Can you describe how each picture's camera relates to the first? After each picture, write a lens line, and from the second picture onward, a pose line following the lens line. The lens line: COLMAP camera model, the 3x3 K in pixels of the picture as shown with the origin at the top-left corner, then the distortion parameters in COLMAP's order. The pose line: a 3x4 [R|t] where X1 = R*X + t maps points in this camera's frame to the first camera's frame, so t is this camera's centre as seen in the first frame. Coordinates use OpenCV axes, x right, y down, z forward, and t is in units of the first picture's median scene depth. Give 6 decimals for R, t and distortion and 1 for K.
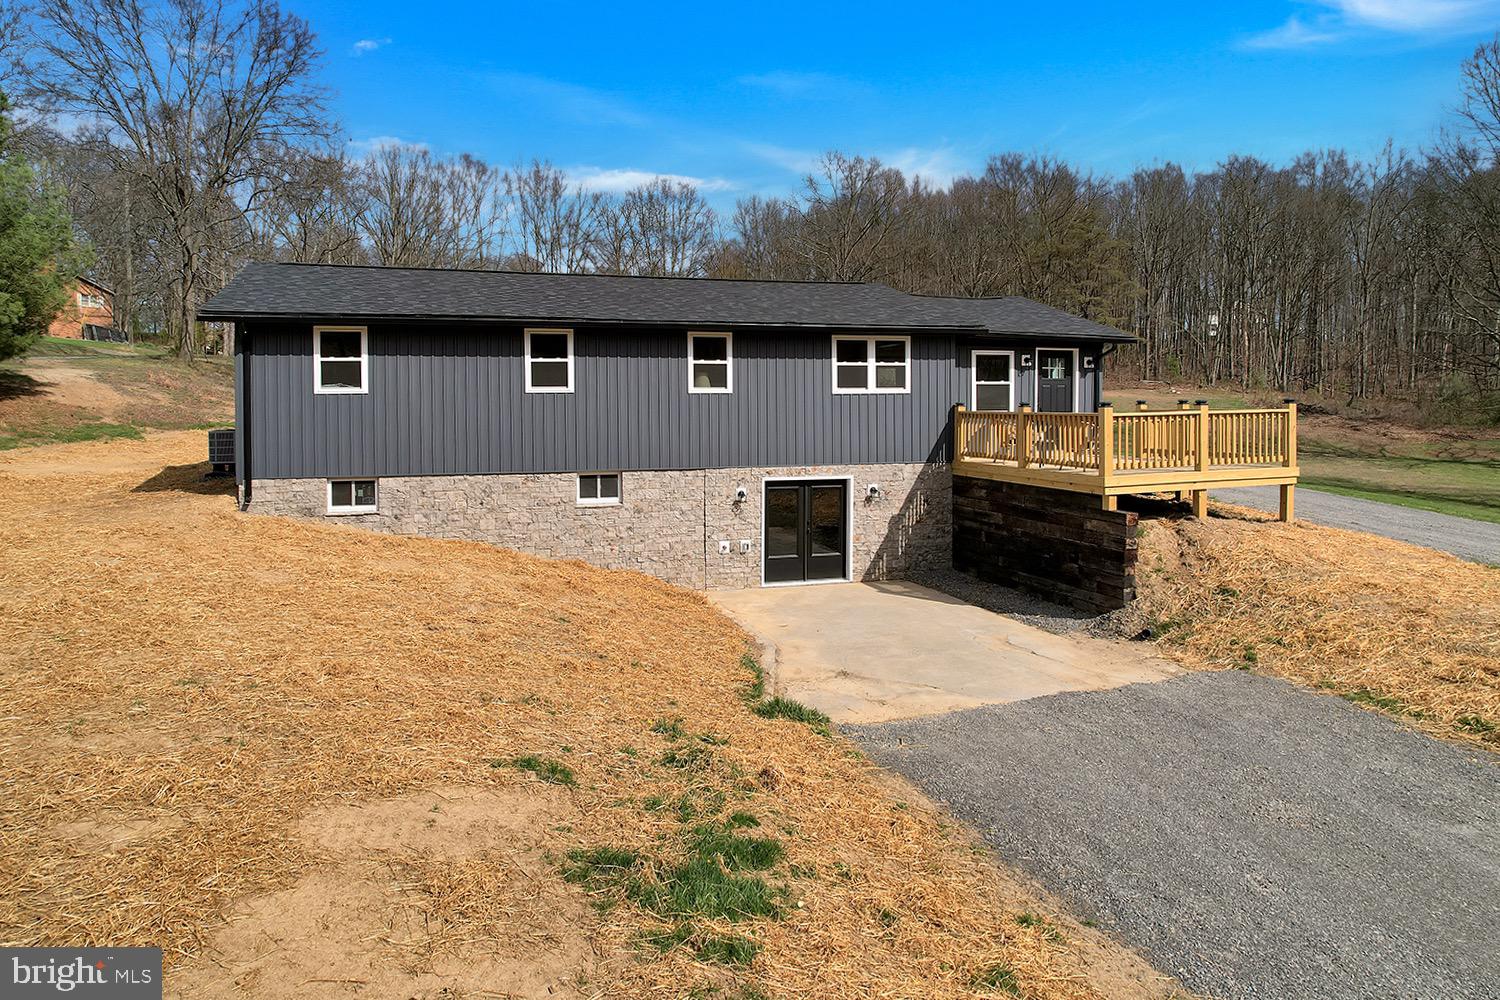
lens RADIAL K [[986.9, 0, 737.9], [0, 986.9, 432.0], [0, 0, 1]] dist [-0.064368, 0.041494]
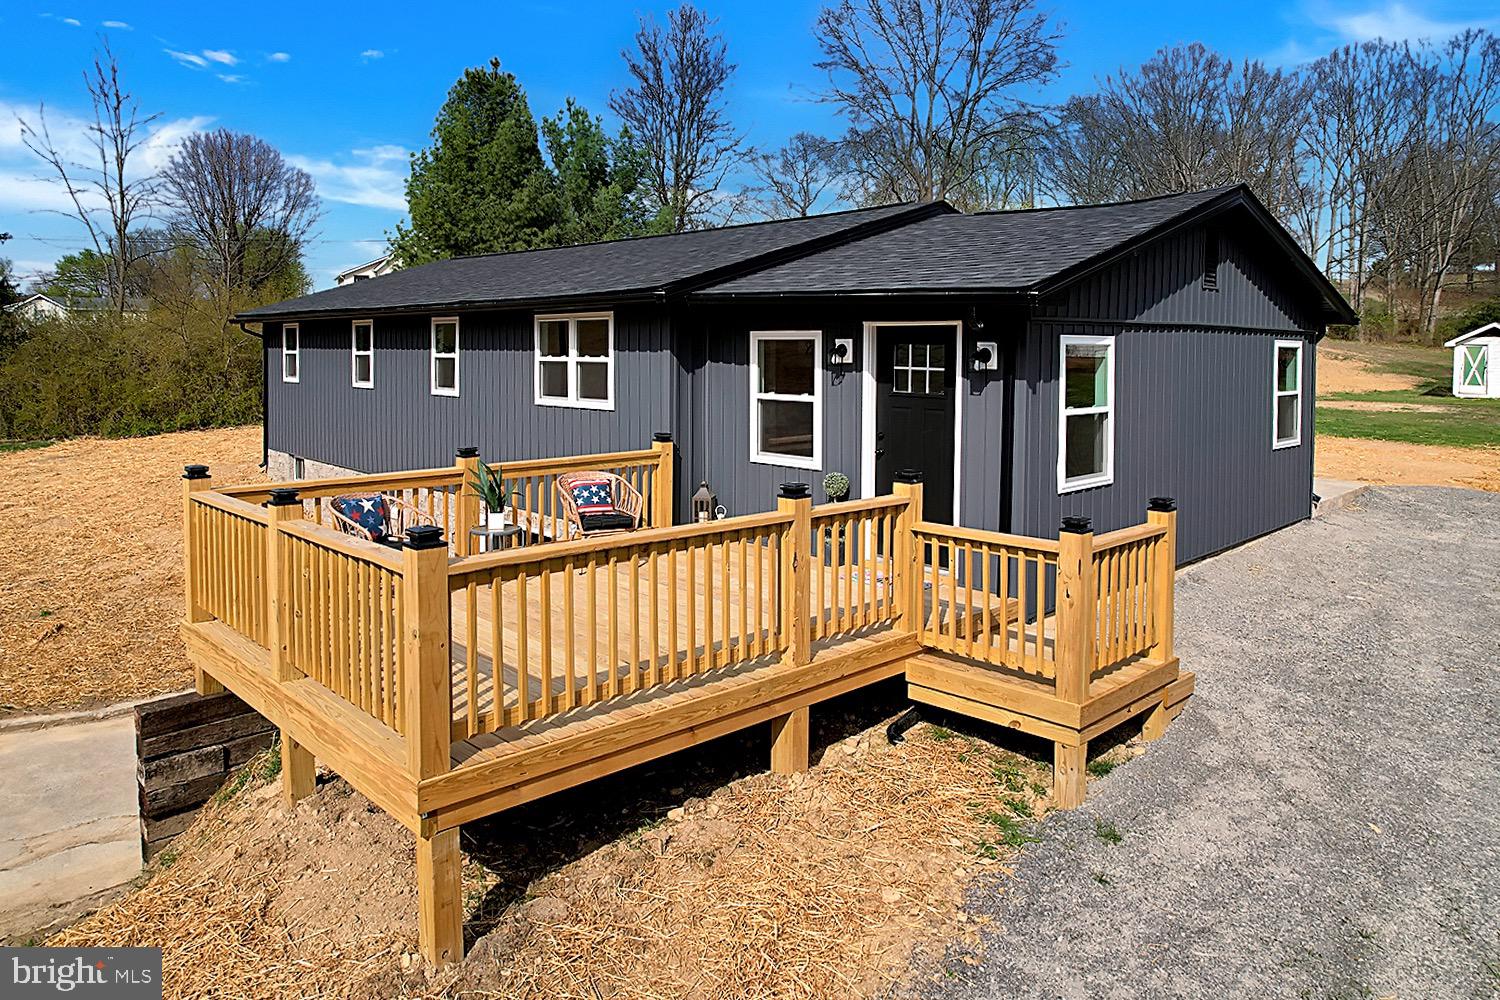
lens RADIAL K [[989.0, 0, 774.8], [0, 989.0, 407.4], [0, 0, 1]] dist [-0.023377, -0.001111]
pose [[0.452365, 0.061500, -0.889710, 0.782932], [-0.037417, 0.998050, 0.049965, -0.078235], [0.891048, 0.010688, 0.453784, 0.873254]]
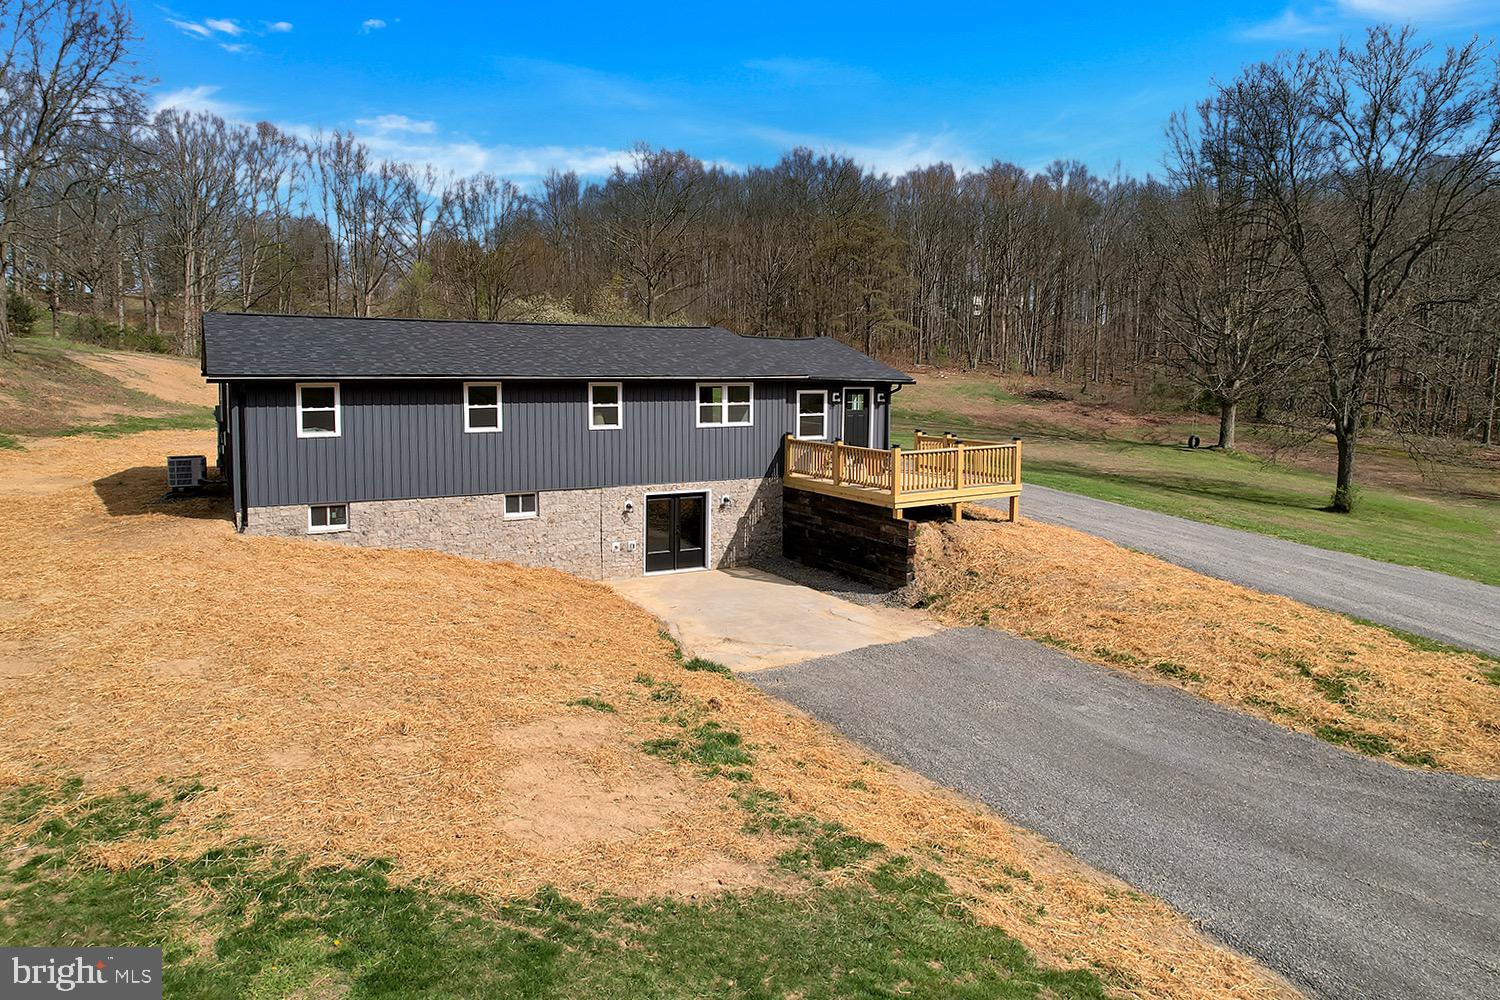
lens RADIAL K [[973.7, 0, 751.7], [0, 973.7, 444.0], [0, 0, 1]] dist [-0.050933, 0.000383]
pose [[0.974310, -0.005180, 0.225153, -0.128124], [-0.005478, 0.998895, 0.046686, -0.080518], [-0.225146, -0.046720, 0.973204, -0.287689]]
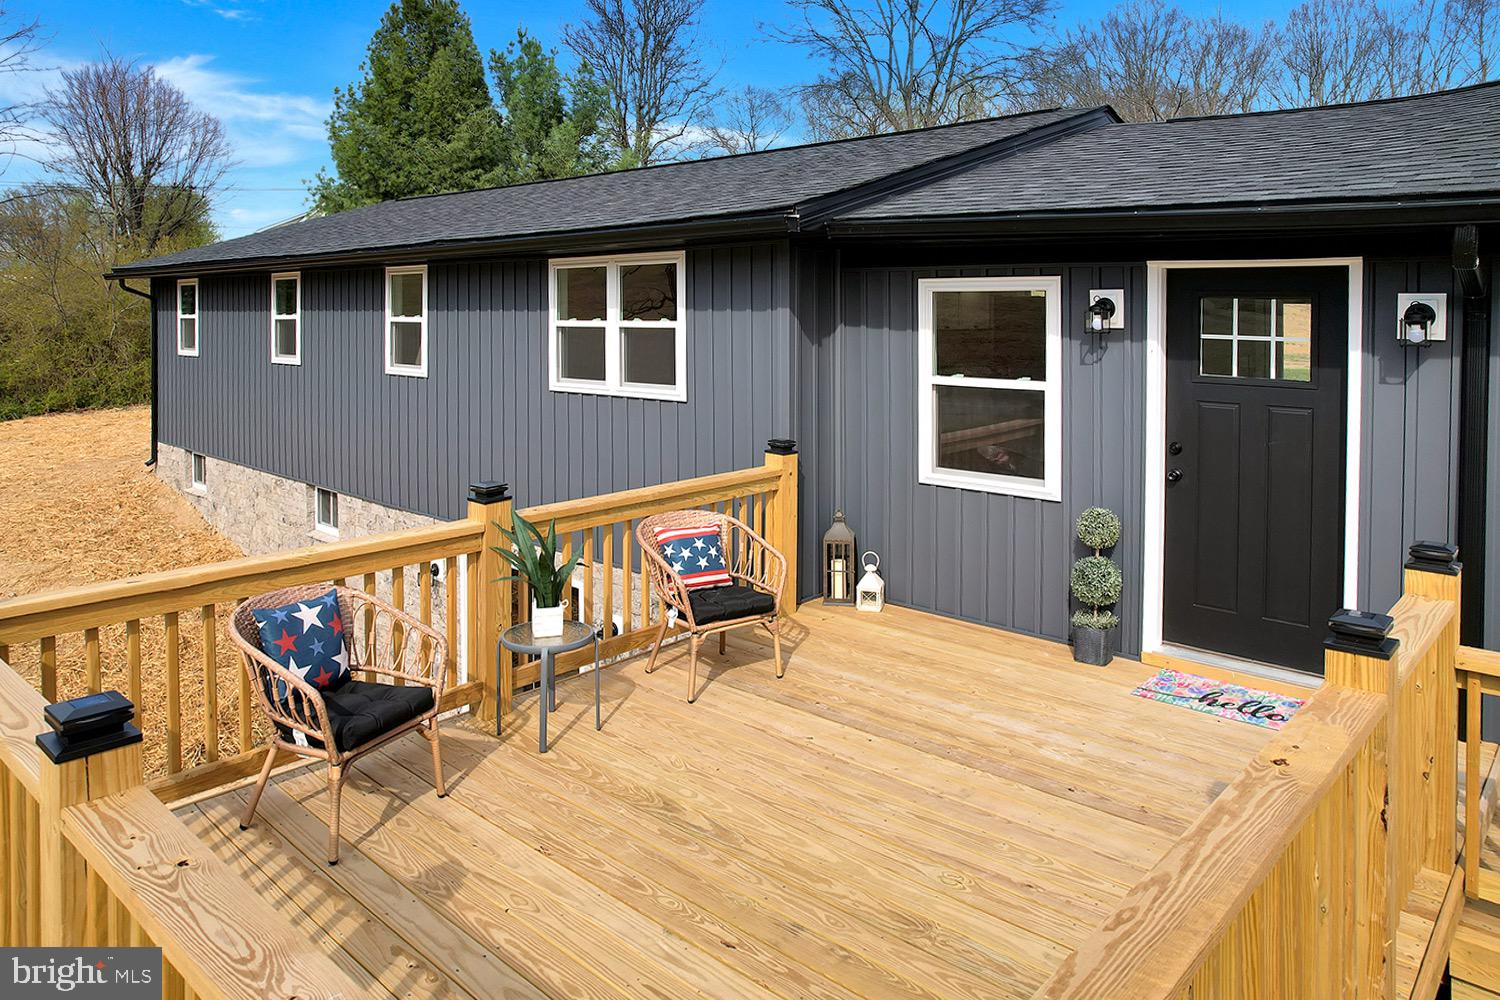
lens RADIAL K [[986.1, 0, 790.8], [0, 986.1, 363.9], [0, 0, 1]] dist [-0.053688, 0.037812]
pose [[0.528762, 0.052594, -0.847139, 0.550248], [-0.032028, 0.998604, 0.042007, -0.075542], [0.848166, 0.004920, 0.529708, 0.886834]]
